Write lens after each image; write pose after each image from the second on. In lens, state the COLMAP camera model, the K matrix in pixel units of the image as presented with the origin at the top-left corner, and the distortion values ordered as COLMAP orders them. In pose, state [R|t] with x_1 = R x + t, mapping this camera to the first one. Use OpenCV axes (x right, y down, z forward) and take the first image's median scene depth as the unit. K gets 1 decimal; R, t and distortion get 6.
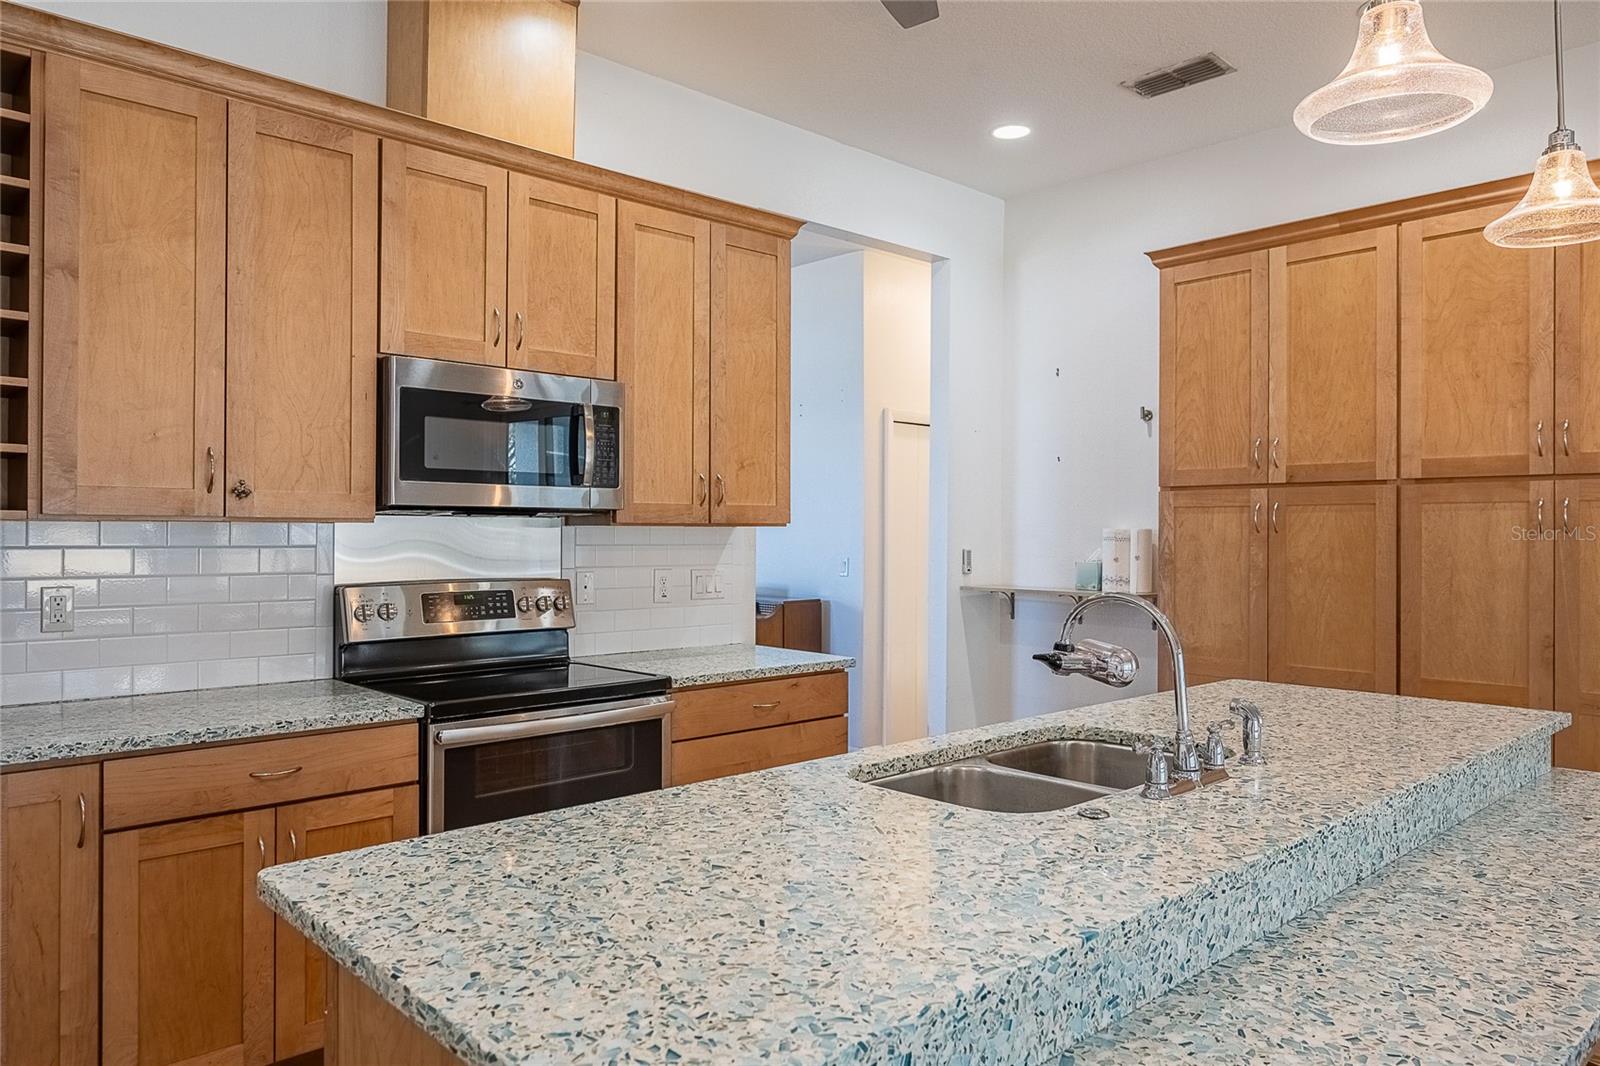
lens RADIAL K [[1074.9, 0, 815.8], [0, 1074.9, 535.5], [0, 0, 1]] dist [-0.000656, -0.001205]
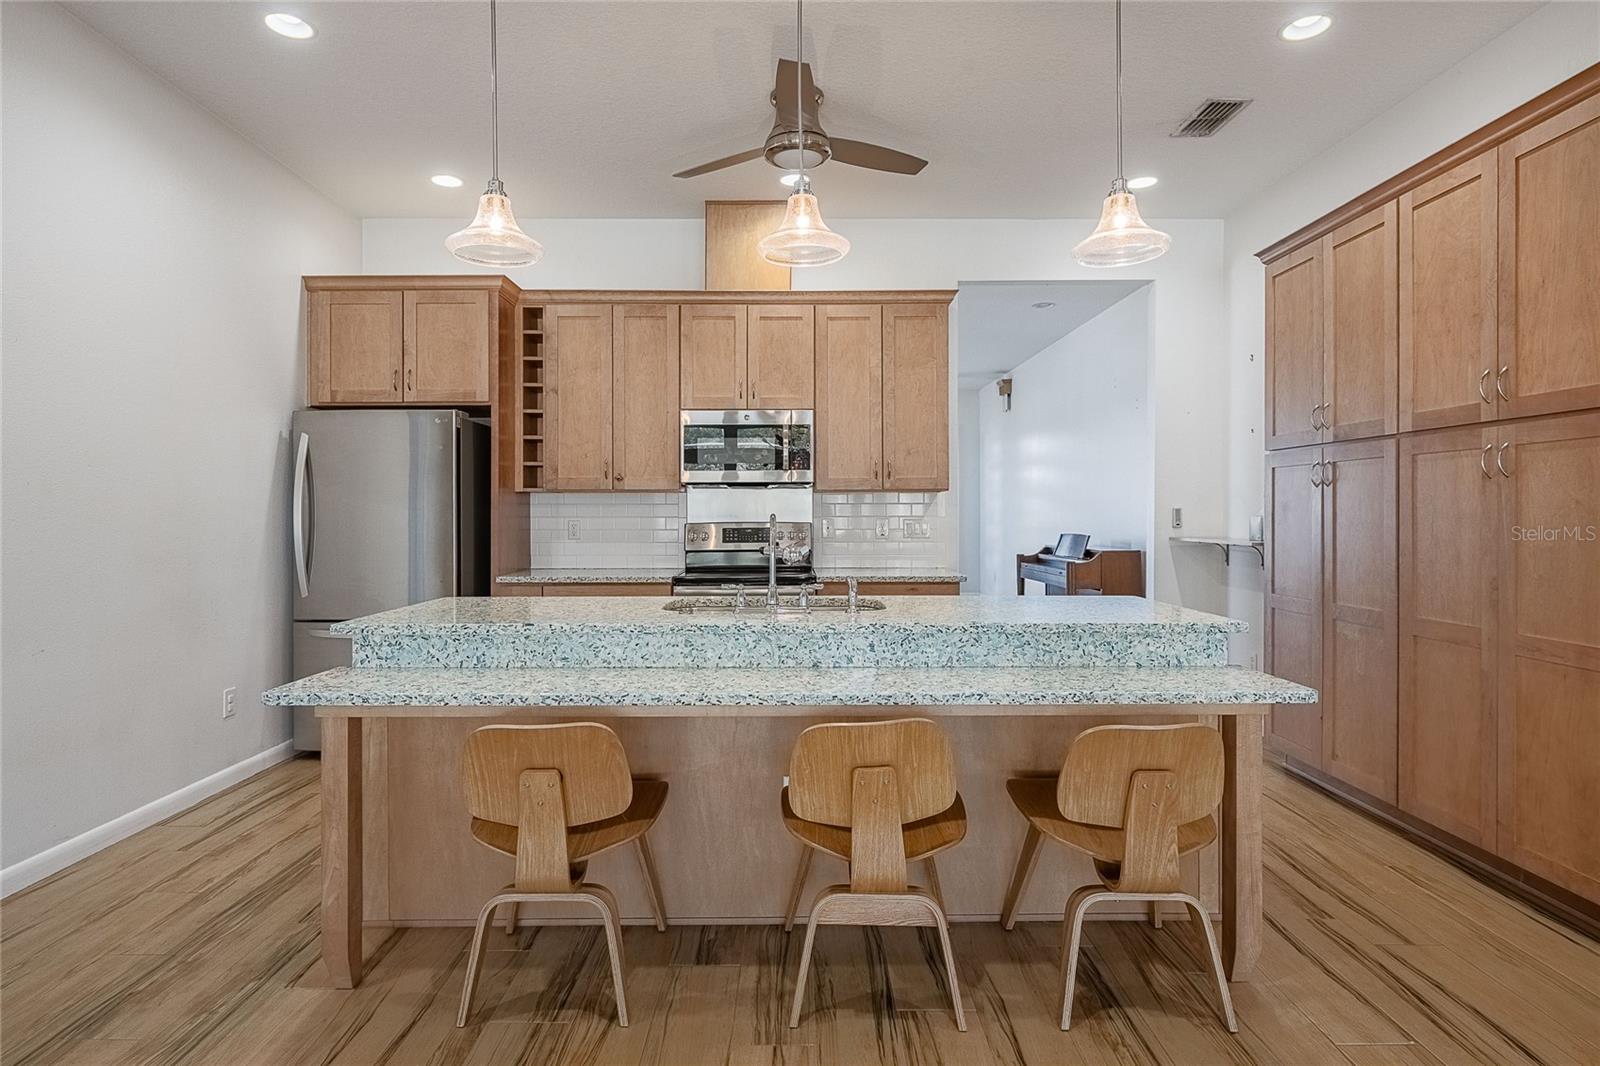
lens RADIAL K [[857.0, 0, 802.9], [0, 857.0, 521.3], [0, 0, 1]] dist [-0.000763, -0.002117]
pose [[0.737348, 0.000400, -0.675513, 0.760589], [0.004223, 0.999978, 0.005202, 0.032903], [0.675500, -0.006688, 0.737330, -0.050527]]
